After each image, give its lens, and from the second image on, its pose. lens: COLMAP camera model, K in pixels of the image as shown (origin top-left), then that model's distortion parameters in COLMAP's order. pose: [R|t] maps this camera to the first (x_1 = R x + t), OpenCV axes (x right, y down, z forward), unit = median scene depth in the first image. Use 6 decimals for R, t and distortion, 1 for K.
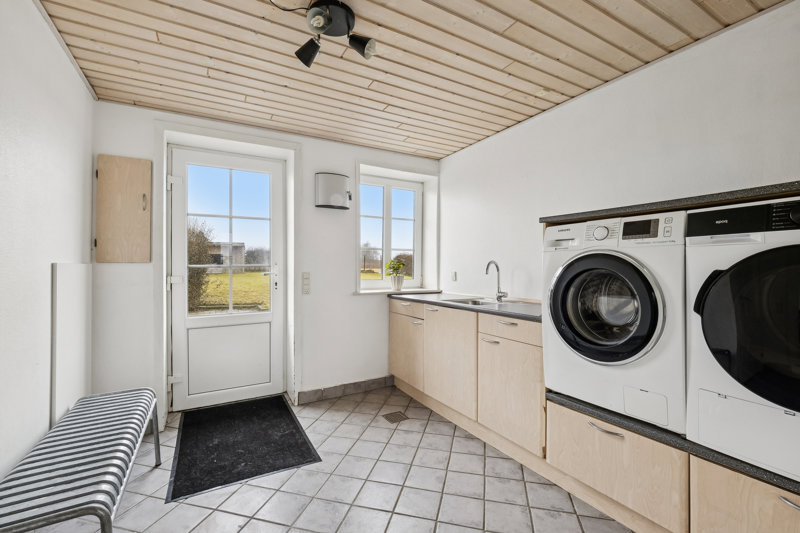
lens RADIAL K [[335.4, 0, 397.2], [0, 335.4, 271.8], [0, 0, 1]] dist [-0.000125, -0.000367]
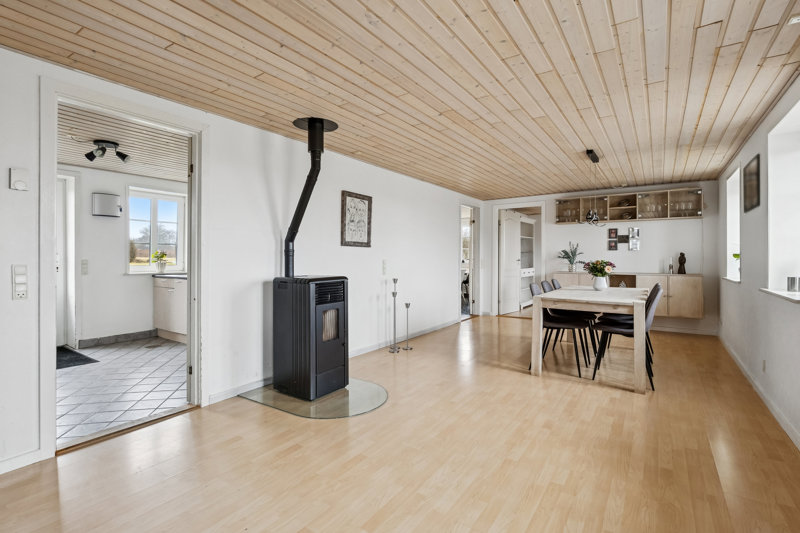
lens RADIAL K [[382.3, 0, 401.9], [0, 382.3, 263.4], [0, 0, 1]] dist [-0.012305, -0.000403]
pose [[0.890460, 0.000823, 0.455060, 0.203857], [-0.012797, 0.999648, 0.023233, -0.037836], [-0.454881, -0.026512, 0.890157, -1.071626]]
